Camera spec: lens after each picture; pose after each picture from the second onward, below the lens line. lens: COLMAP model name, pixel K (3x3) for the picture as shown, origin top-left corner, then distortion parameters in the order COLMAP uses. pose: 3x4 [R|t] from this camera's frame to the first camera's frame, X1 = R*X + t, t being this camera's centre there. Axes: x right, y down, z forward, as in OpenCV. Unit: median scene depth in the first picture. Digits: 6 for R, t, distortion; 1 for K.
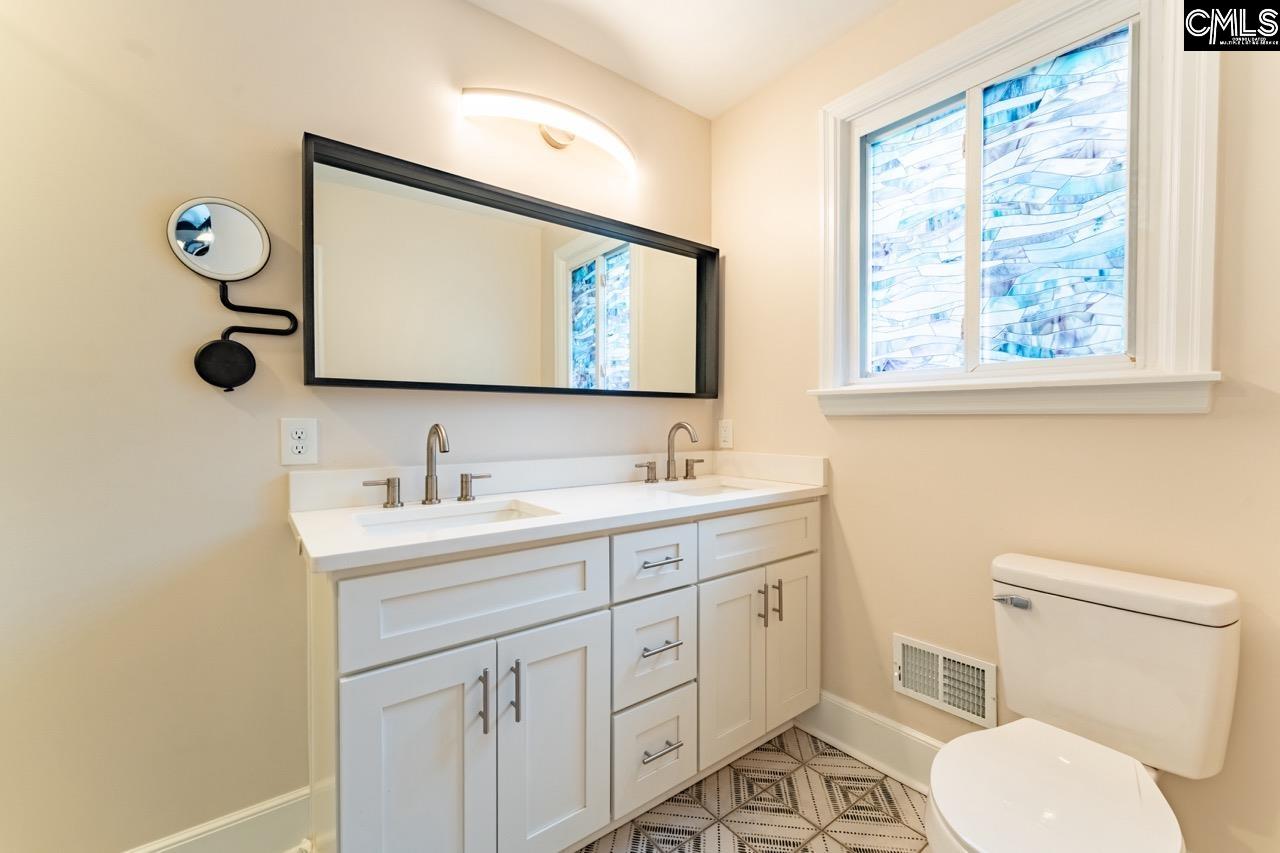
lens RADIAL K [[524.6, 0, 636.8], [0, 524.6, 423.6], [0, 0, 1]] dist [0.003111, 0.000105]
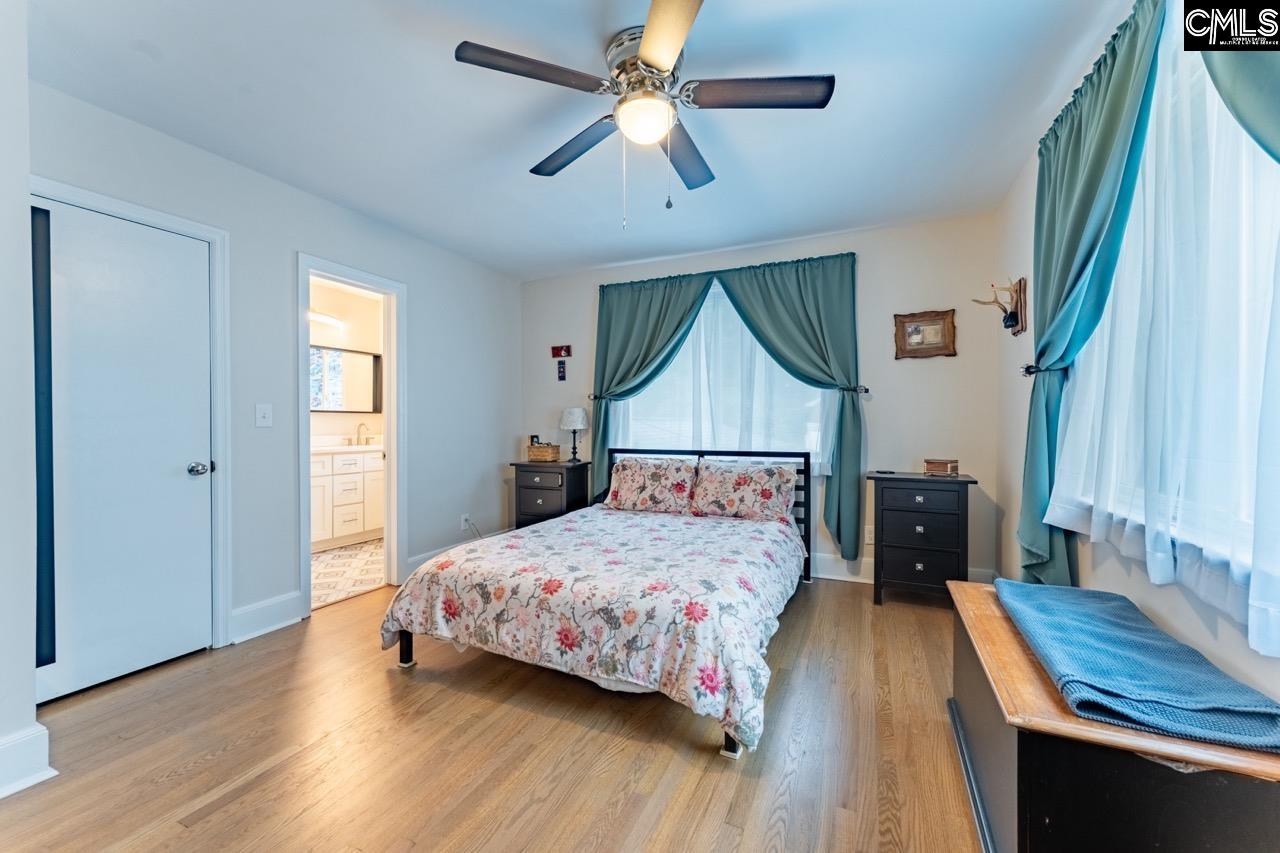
lens RADIAL K [[524.6, 0, 638.1], [0, 524.6, 428.9], [0, 0, 1]] dist [0.003111, 0.000105]
pose [[0.885891, -0.003999, 0.463877, 0.079193], [0.002796, 0.999991, 0.003281, 0.020171], [-0.463886, -0.001610, 0.885894, -1.854398]]
